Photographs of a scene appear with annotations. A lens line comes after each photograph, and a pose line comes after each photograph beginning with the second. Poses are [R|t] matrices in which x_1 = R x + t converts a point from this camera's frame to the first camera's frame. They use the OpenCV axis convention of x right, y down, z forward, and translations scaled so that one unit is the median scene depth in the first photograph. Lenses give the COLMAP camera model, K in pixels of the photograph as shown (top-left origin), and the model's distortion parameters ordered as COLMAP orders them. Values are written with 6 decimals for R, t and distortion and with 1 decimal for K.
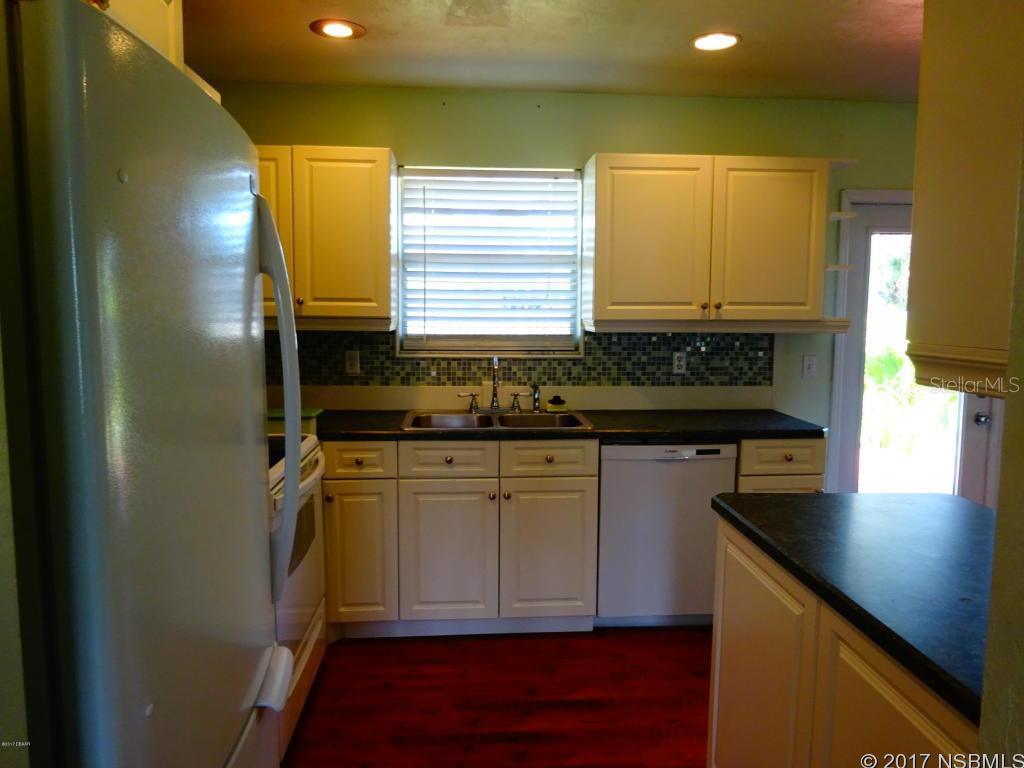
lens RADIAL K [[751.9, 0, 512.0], [0, 751.9, 384.0], [0, 0, 1]] dist [-0.001097, -0.004859]
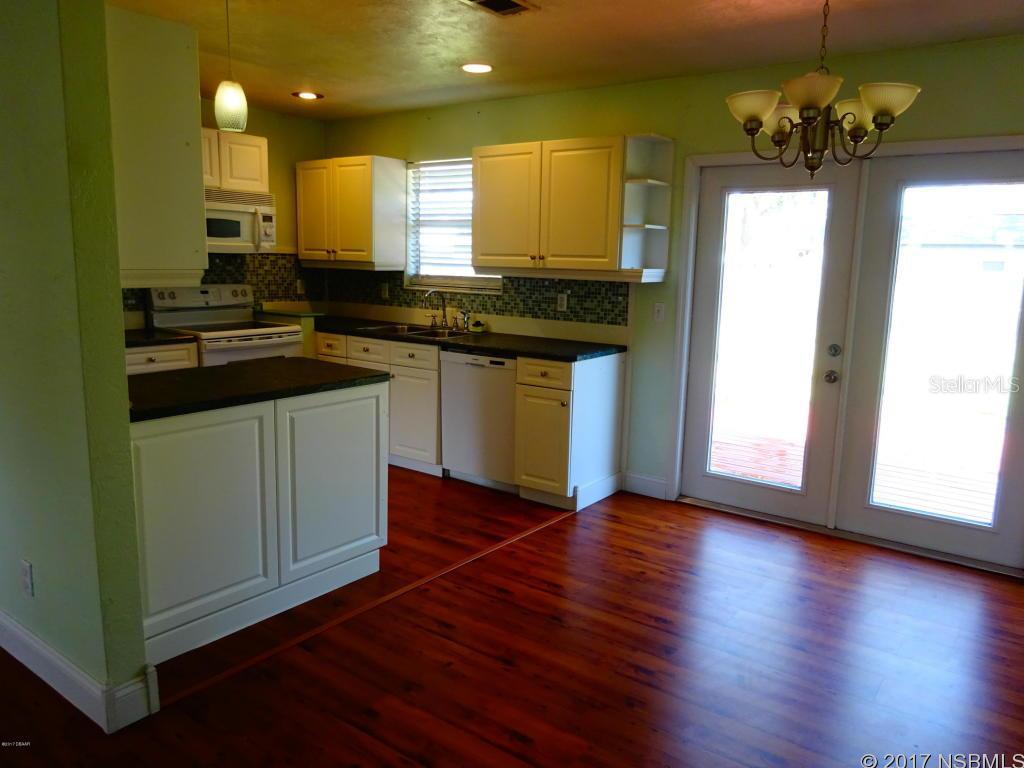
lens RADIAL K [[751.9, 0, 512.0], [0, 751.9, 384.0], [0, 0, 1]] dist [-0.001097, -0.004859]
pose [[0.759727, 0.120930, -0.638898, 1.003517], [-0.083864, 0.992571, 0.088148, 0.003976], [0.644811, -0.013388, 0.764225, -0.036556]]
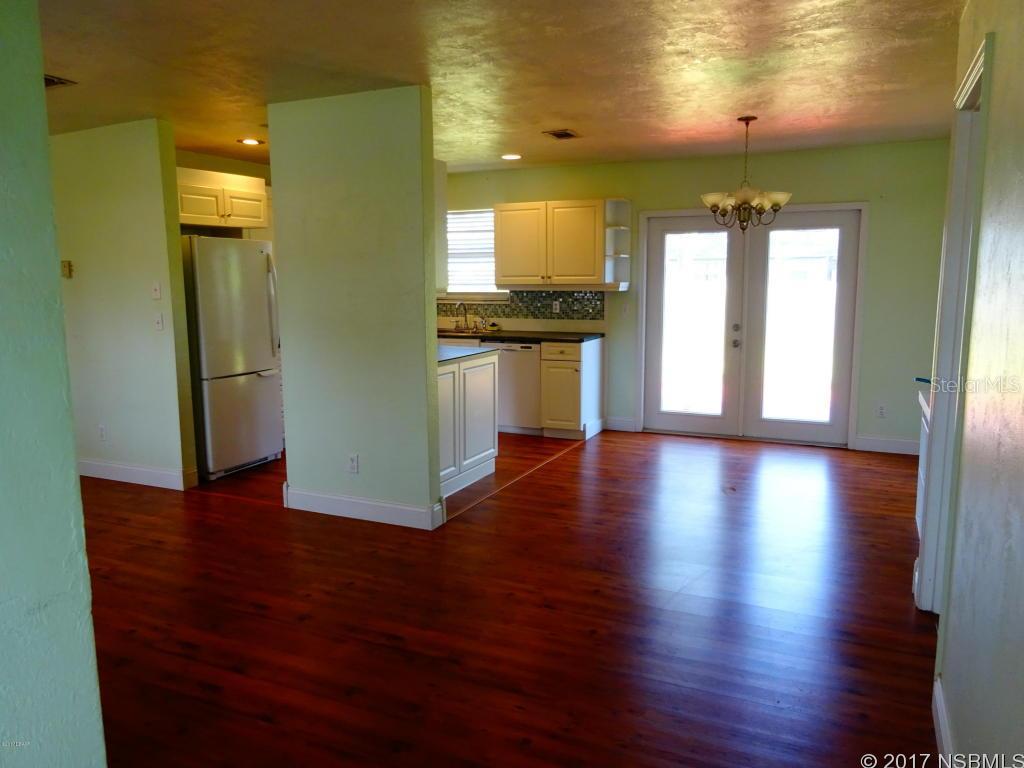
lens RADIAL K [[751.9, 0, 512.0], [0, 751.9, 384.0], [0, 0, 1]] dist [-0.001097, -0.004859]
pose [[0.877320, 0.057363, -0.476466, 1.052438], [-0.037829, 0.998008, 0.050497, 0.075131], [0.478413, -0.026278, 0.877742, -0.735050]]
